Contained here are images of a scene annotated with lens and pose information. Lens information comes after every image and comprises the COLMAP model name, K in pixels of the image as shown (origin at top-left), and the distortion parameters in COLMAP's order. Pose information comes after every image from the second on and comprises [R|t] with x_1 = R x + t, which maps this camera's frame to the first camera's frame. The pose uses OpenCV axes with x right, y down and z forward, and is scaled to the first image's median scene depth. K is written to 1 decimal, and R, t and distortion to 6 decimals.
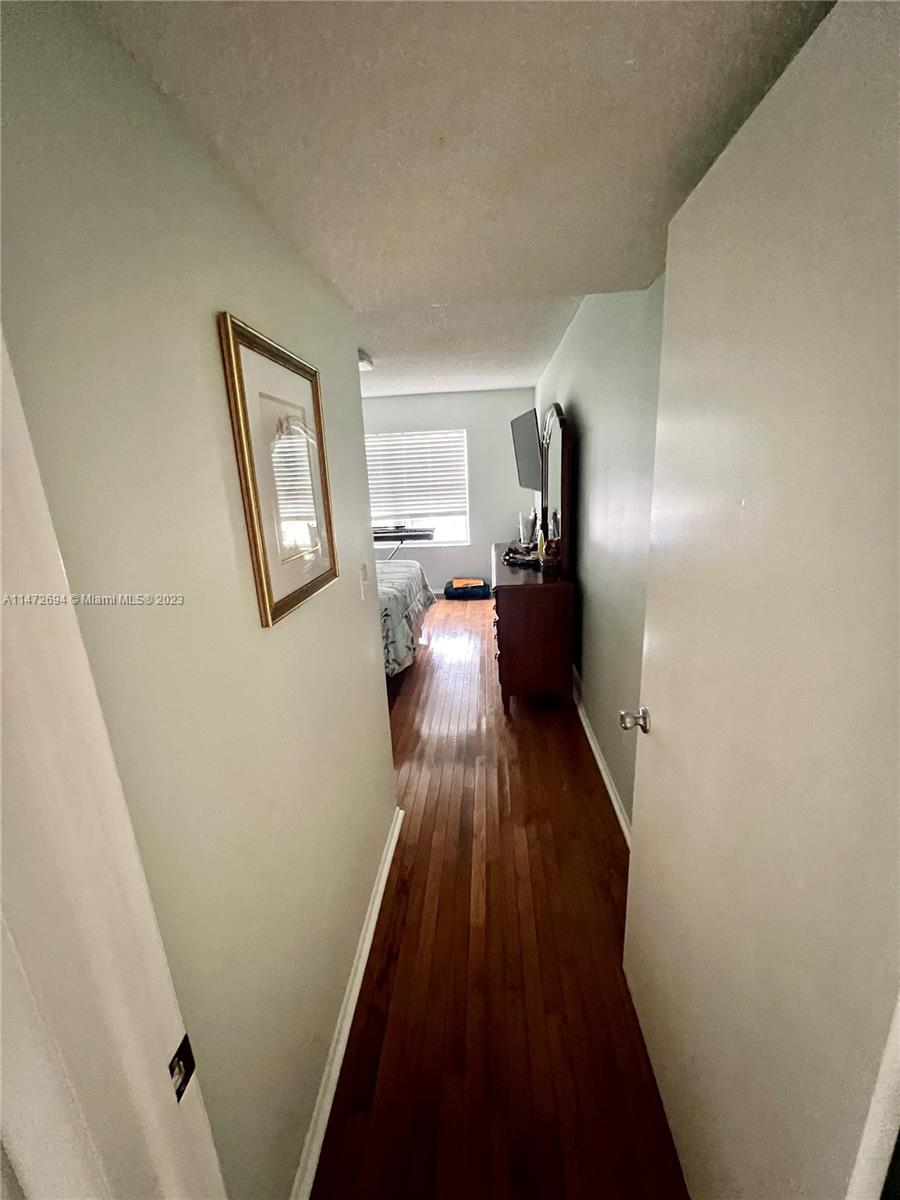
lens RADIAL K [[482.3, 0, 450.5], [0, 482.3, 599.6], [0, 0, 1]] dist [0.001618, -0.000431]
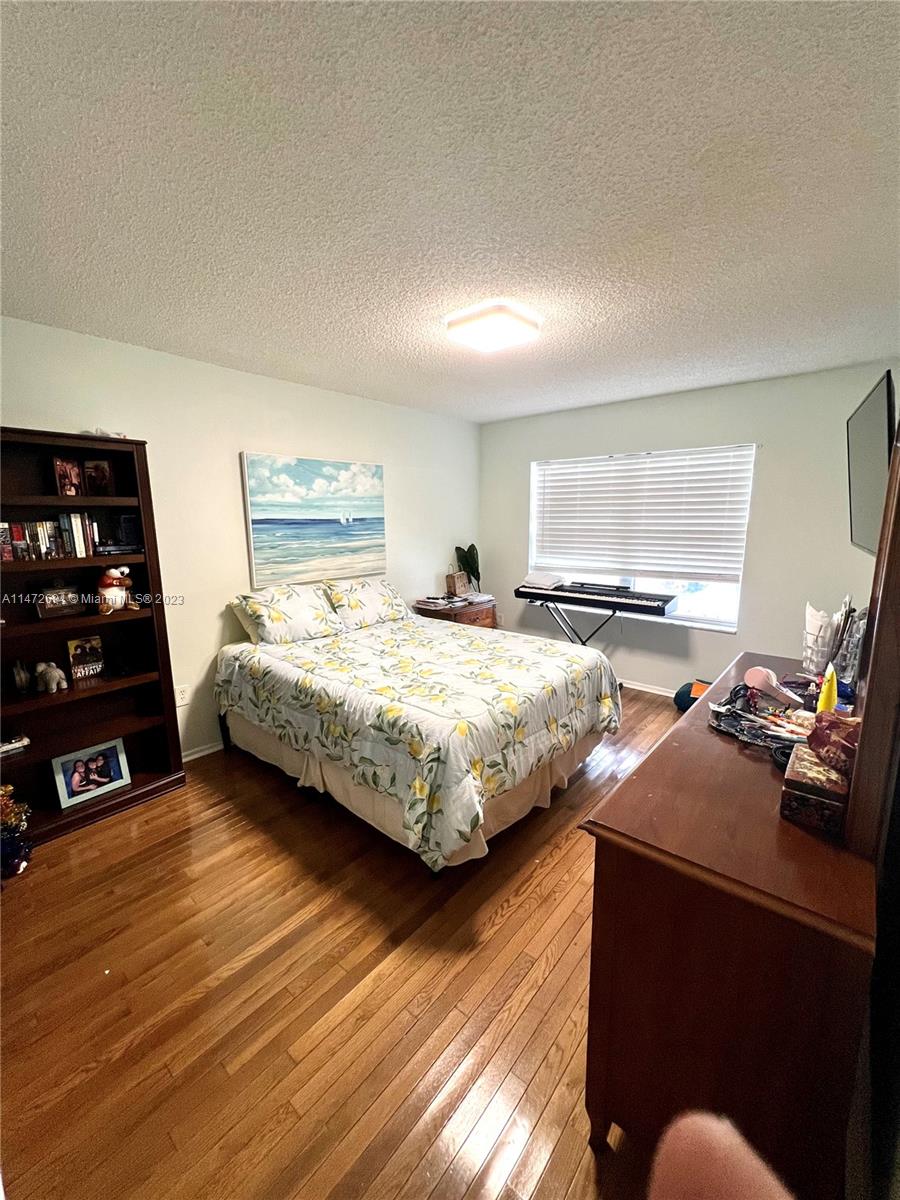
lens RADIAL K [[482.3, 0, 450.1], [0, 482.3, 599.9], [0, 0, 1]] dist [0.001618, -0.000431]
pose [[0.802074, 0.133809, -0.582041, 0.101207], [-0.172934, 0.984862, -0.011893, -0.083001], [0.571639, 0.110194, 0.813072, 0.297632]]
